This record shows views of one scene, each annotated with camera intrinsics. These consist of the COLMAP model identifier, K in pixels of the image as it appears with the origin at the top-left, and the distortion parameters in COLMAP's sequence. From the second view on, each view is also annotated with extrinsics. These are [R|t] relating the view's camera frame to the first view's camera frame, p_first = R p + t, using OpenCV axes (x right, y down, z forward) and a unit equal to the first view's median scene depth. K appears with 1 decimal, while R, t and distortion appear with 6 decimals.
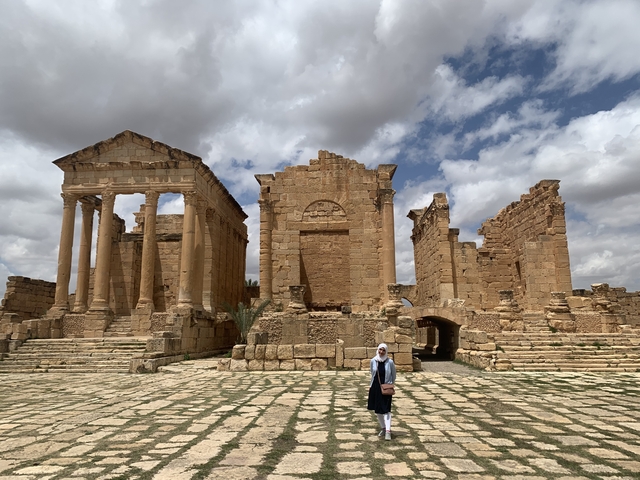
lens RADIAL K [[501.8, 0, 317.9], [0, 501.8, 240.3], [0, 0, 1]] dist [0.016205, 0.001095]
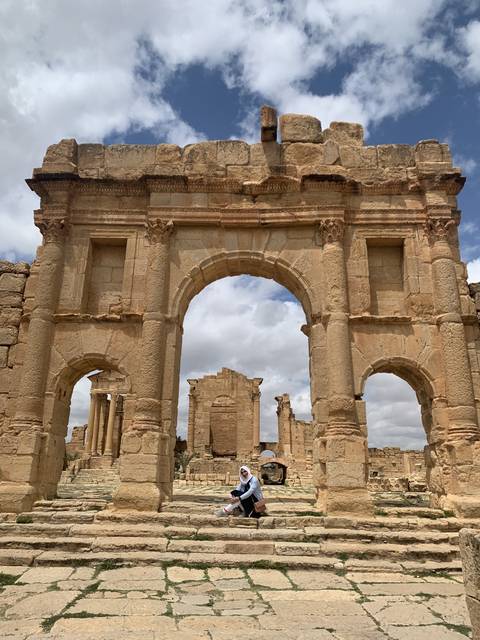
lens RADIAL K [[501.8, 0, 240.2], [0, 501.8, 315.9], [0, 0, 1]] dist [0.016205, 0.001095]
pose [[0.998960, 0.033066, 0.031404, 0.003928], [-0.028926, 0.991838, -0.124177, -0.167047], [-0.035253, 0.123140, 0.991763, -1.008872]]
